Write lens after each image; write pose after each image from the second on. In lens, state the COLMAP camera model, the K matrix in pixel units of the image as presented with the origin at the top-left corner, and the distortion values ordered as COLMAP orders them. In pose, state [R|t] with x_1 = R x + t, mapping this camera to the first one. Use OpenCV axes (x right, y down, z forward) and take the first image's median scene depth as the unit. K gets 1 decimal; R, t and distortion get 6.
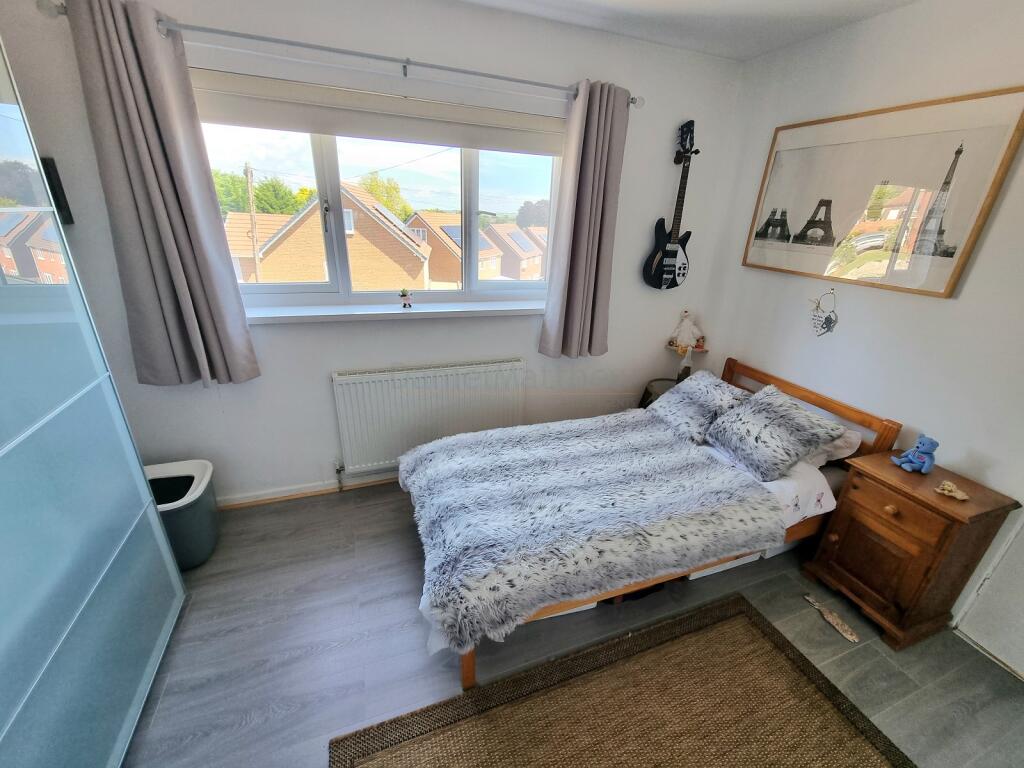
lens RADIAL K [[424.6, 0, 516.8], [0, 424.6, 390.6], [0, 0, 1]] dist [-0.002953, -0.000528]
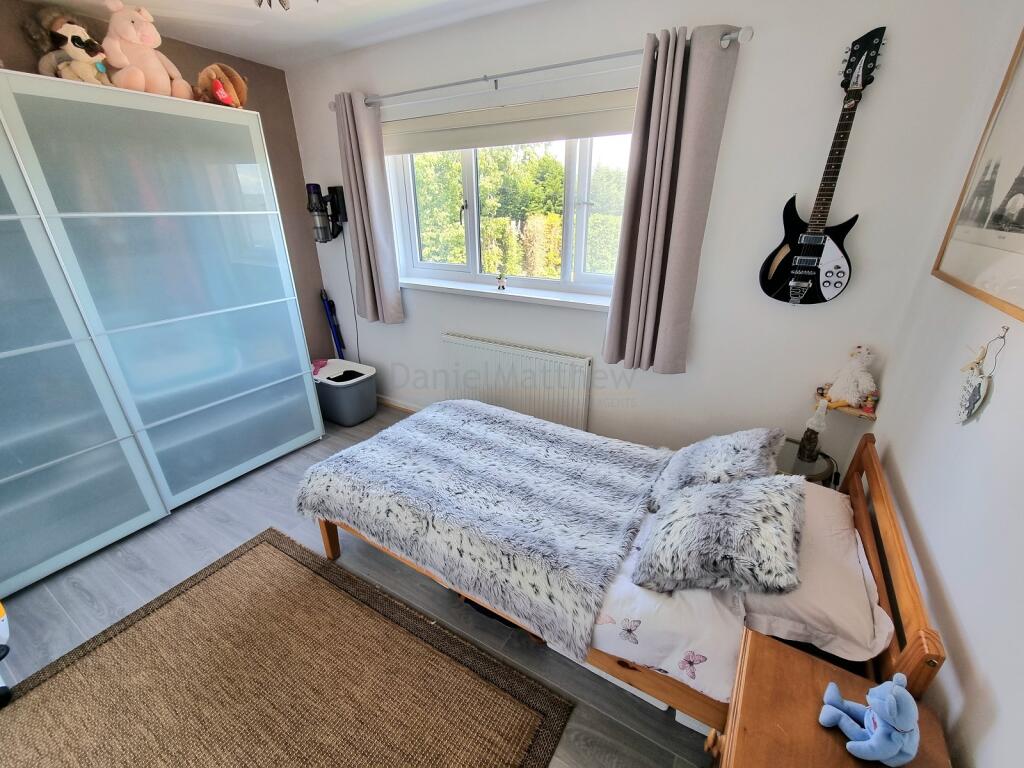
lens RADIAL K [[424.6, 0, 516.8], [0, 424.6, 390.6], [0, 0, 1]] dist [-0.002953, -0.000528]
pose [[0.618316, 0.267431, -0.739030, 0.780152], [-0.271197, 0.955171, 0.118746, -0.090594], [0.737657, 0.127000, 0.663124, 0.335234]]
